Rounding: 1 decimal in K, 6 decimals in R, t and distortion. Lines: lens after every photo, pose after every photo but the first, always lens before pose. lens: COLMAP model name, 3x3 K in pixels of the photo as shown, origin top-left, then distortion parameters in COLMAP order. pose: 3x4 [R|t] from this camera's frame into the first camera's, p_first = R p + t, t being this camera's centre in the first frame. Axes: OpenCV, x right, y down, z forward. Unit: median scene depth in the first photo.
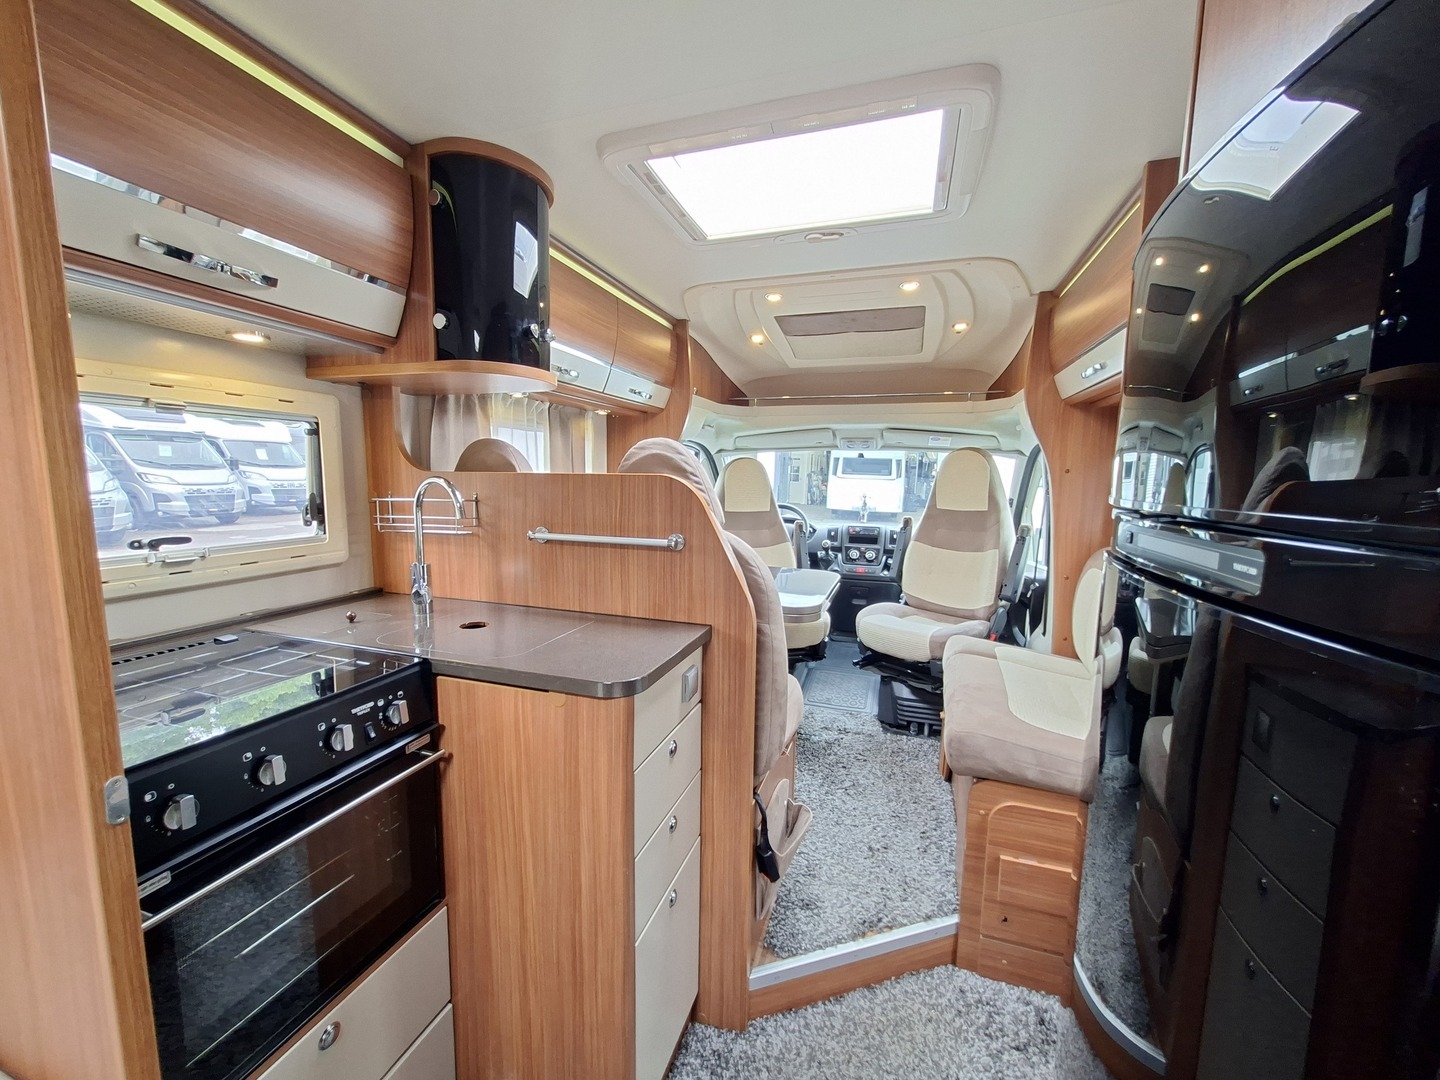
lens RADIAL K [[566.9, 0, 718.5], [0, 566.9, 539.9], [0, 0, 1]] dist [-0.000519, 0.000536]
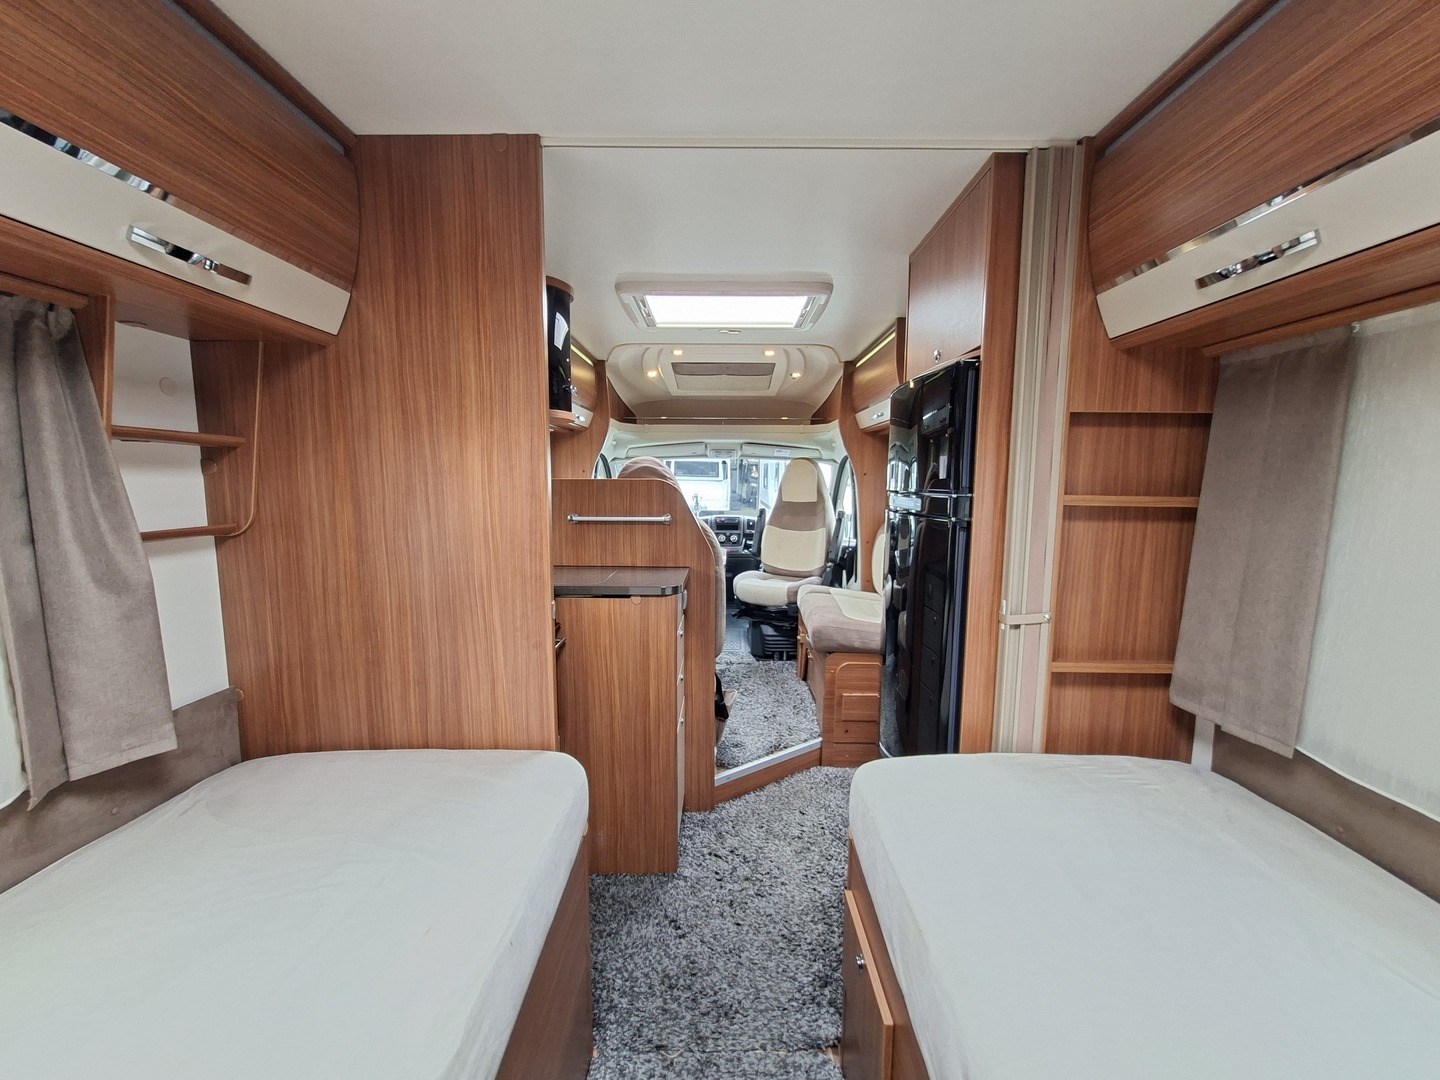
lens RADIAL K [[566.9, 0, 720.3], [0, 566.9, 542.6], [0, 0, 1]] dist [-0.000519, 0.000536]
pose [[0.951995, -0.044531, 0.302857, -0.268956], [0.044395, 0.998987, 0.007337, 0.042457], [-0.302877, 0.006461, 0.953008, -0.402669]]
